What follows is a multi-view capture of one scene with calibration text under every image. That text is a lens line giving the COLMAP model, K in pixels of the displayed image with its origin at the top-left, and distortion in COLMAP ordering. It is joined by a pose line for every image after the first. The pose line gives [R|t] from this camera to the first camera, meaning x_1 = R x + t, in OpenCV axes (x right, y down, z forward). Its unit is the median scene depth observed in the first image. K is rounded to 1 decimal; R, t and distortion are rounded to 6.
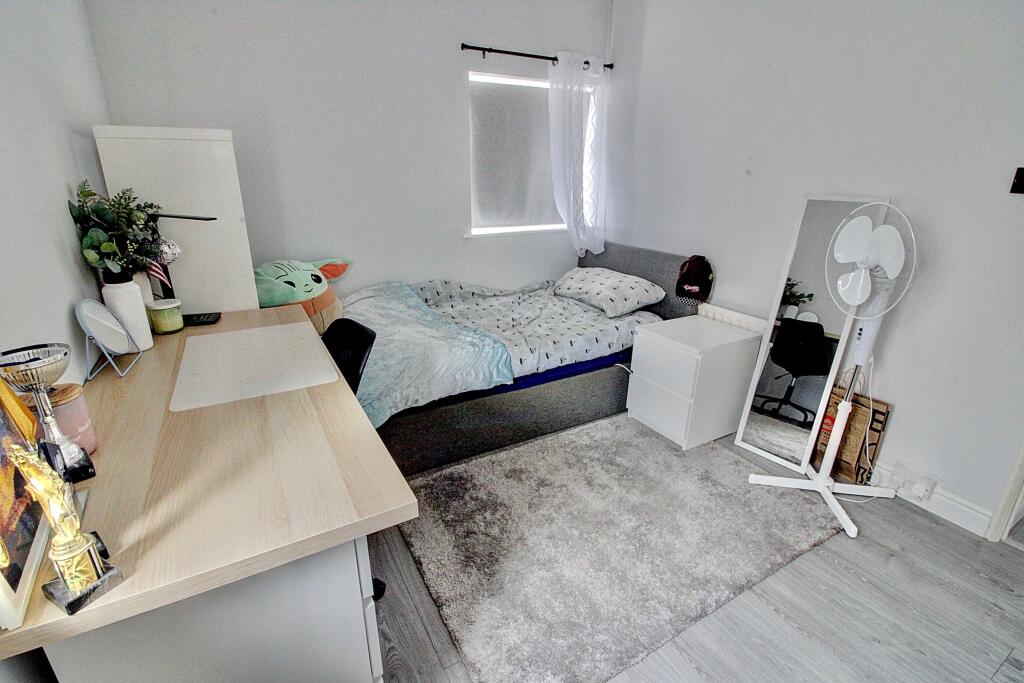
lens RADIAL K [[474.5, 0, 508.4], [0, 474.5, 332.5], [0, 0, 1]] dist [-0.000945, -0.011452]
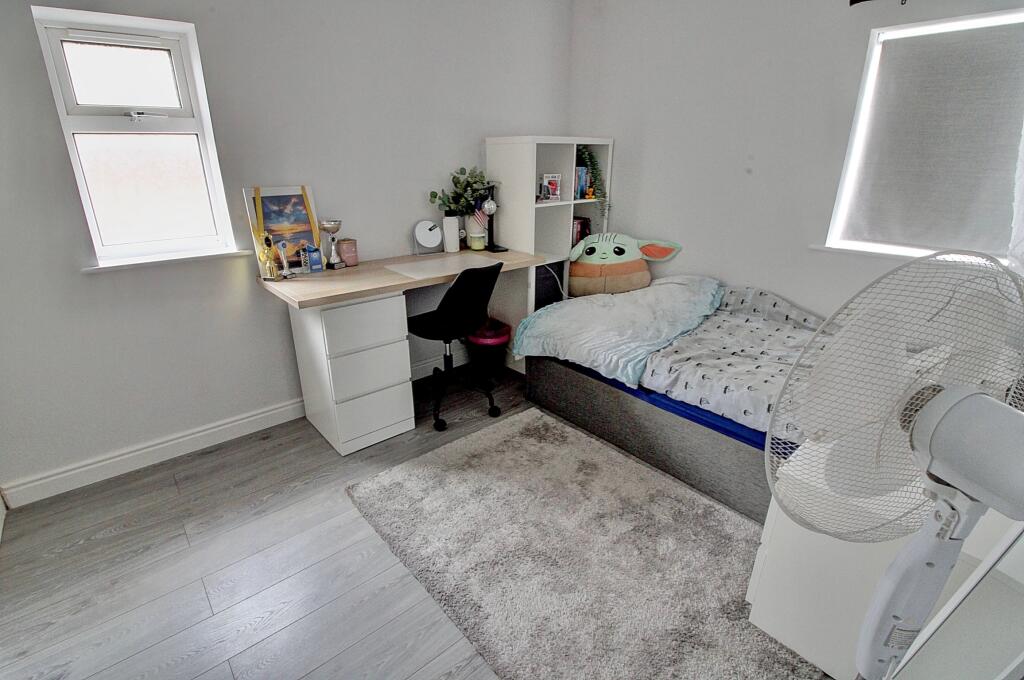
lens RADIAL K [[474.5, 0, 508.4], [0, 474.5, 331.0], [0, 0, 1]] dist [-0.000945, -0.011452]
pose [[0.194267, 0.322058, -0.926574, 0.766625], [-0.318869, 0.914005, 0.250835, -0.147244], [0.927676, 0.246727, 0.280255, 0.462963]]
